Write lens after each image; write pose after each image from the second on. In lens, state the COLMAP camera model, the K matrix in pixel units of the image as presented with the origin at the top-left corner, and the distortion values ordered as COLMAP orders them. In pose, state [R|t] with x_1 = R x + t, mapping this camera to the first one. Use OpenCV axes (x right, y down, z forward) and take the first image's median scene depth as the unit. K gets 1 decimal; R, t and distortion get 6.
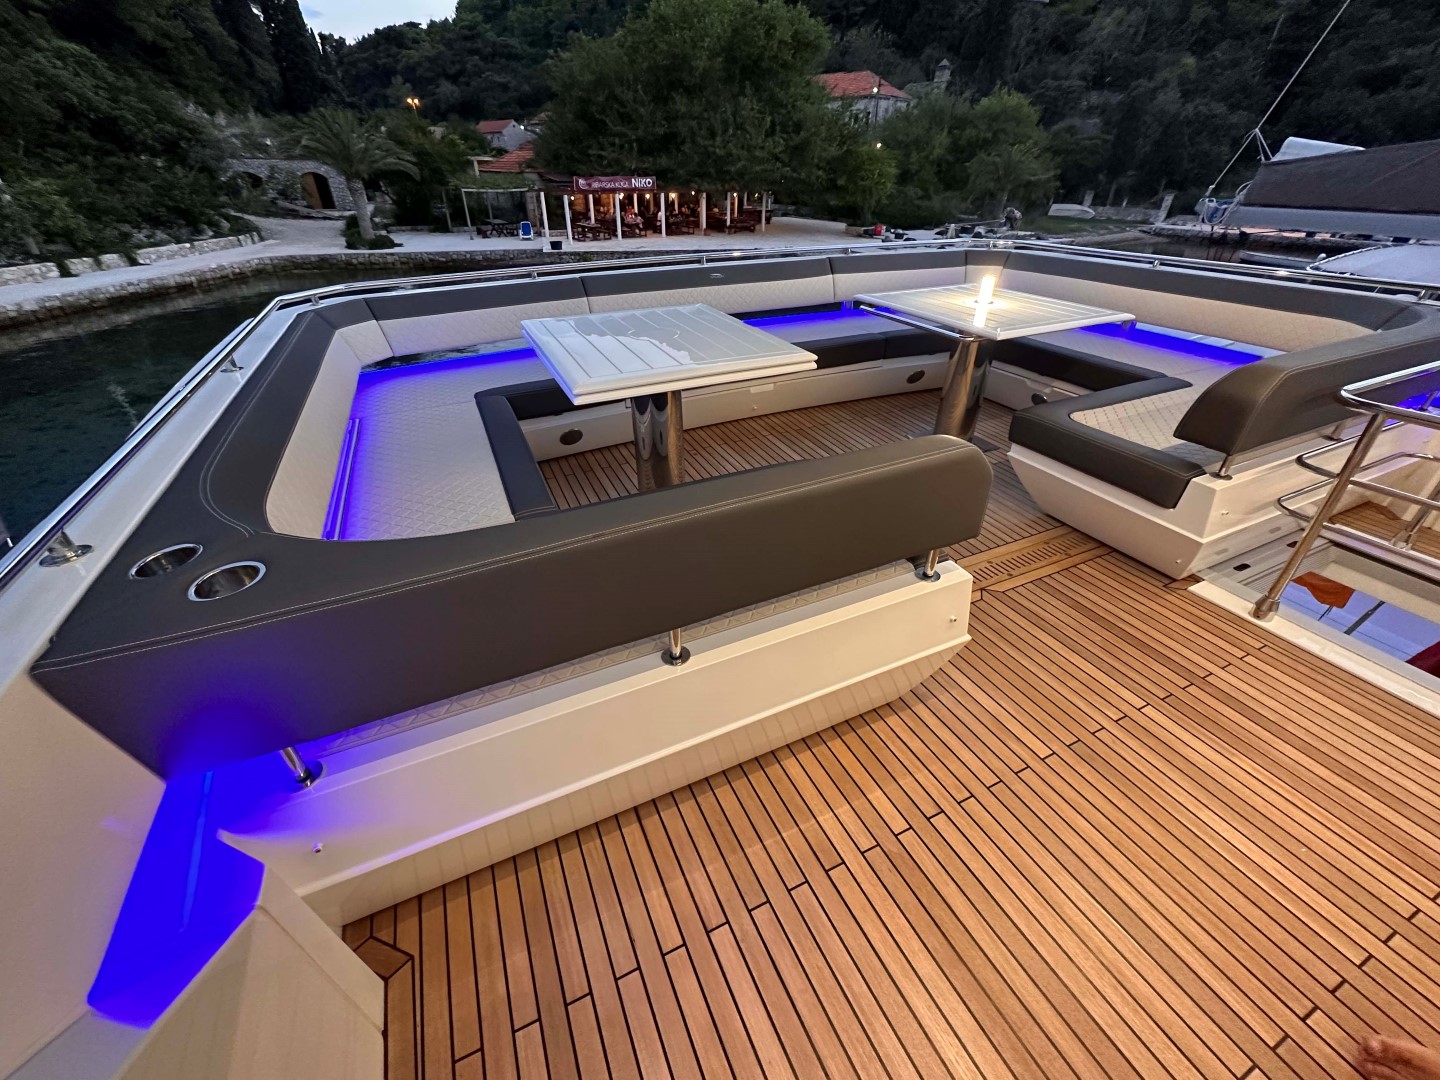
lens RADIAL K [[576.6, 0, 719.7], [0, 576.6, 539.3], [0, 0, 1]] dist [-0.003083, 0.000942]
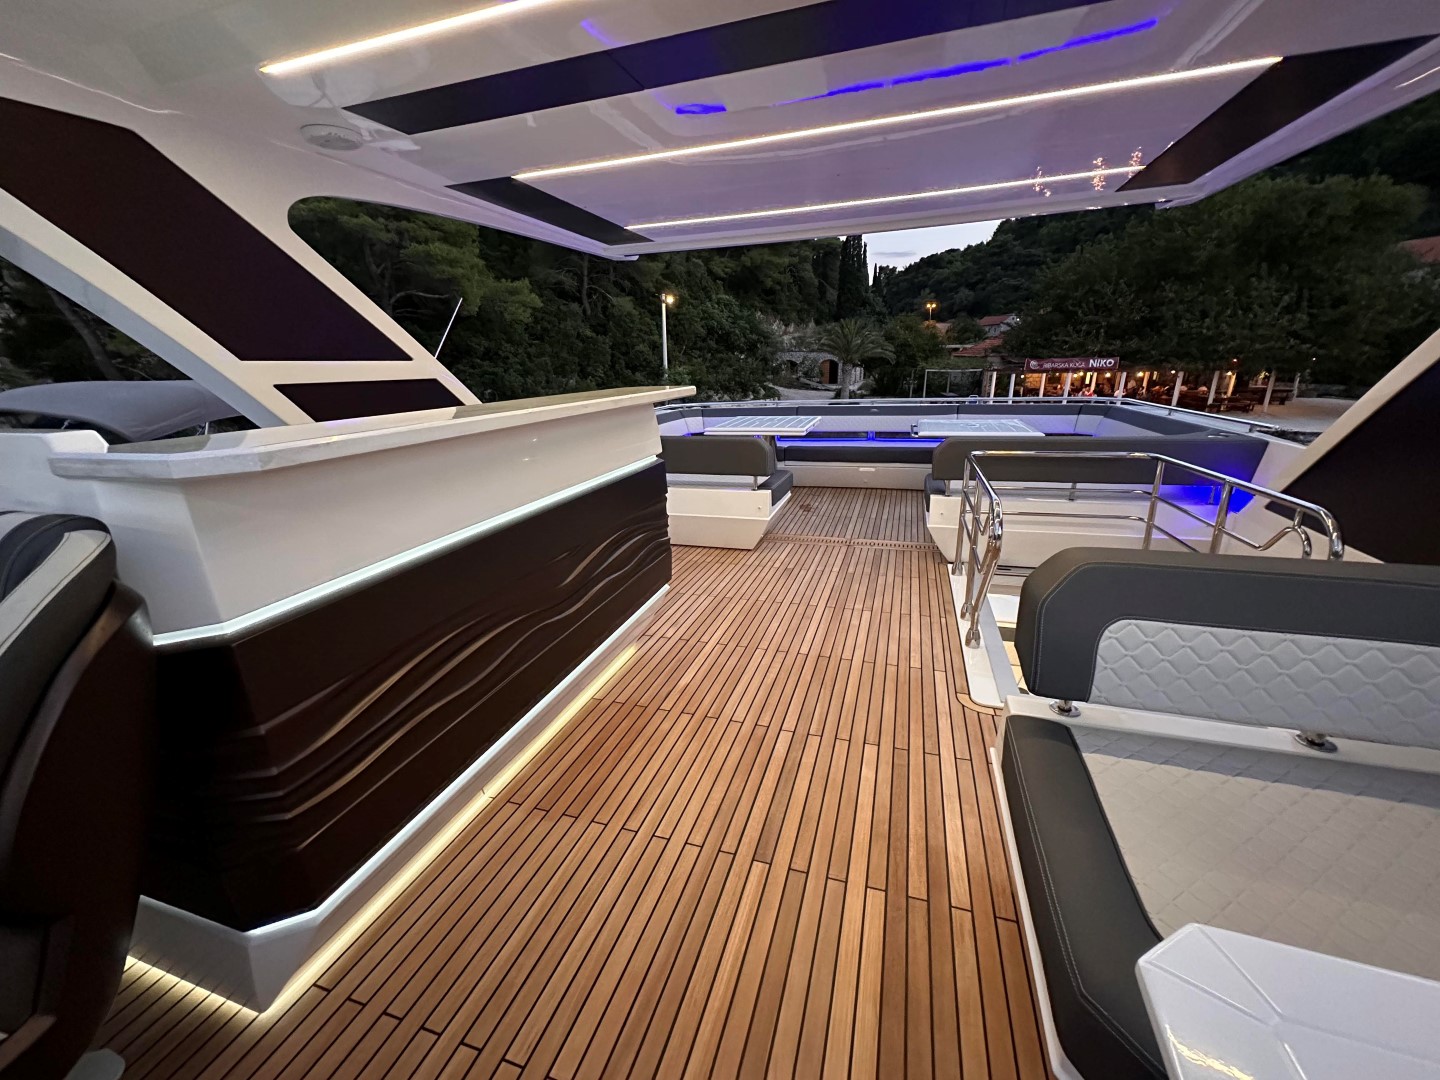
lens RADIAL K [[576.6, 0, 716.5], [0, 576.6, 538.3], [0, 0, 1]] dist [-0.003083, 0.000942]
pose [[0.731619, 0.183734, -0.656487, 0.087713], [-0.347952, 0.928756, -0.127839, 0.029266], [0.586227, 0.321955, 0.743426, -0.045694]]
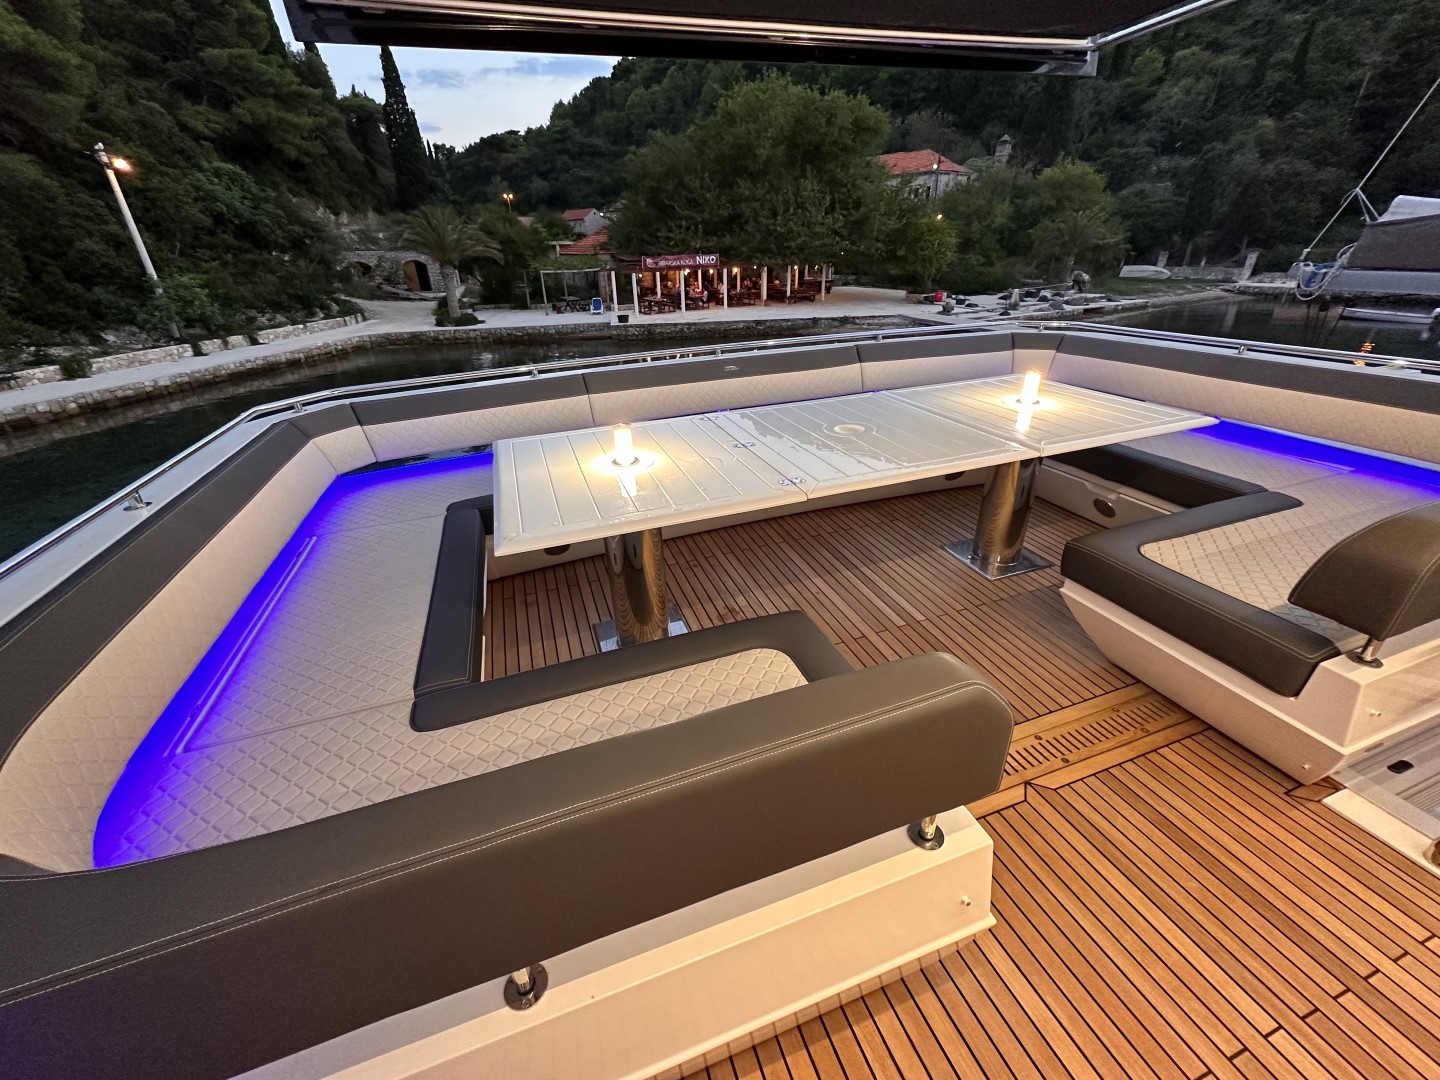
lens RADIAL K [[576.6, 0, 719.5], [0, 576.6, 539.9], [0, 0, 1]] dist [-0.003083, 0.000942]
pose [[0.994416, 0.017384, -0.104088, 0.007950], [-0.027458, 0.994989, -0.096145, -0.009405], [0.101895, 0.098466, 0.989910, 0.010806]]
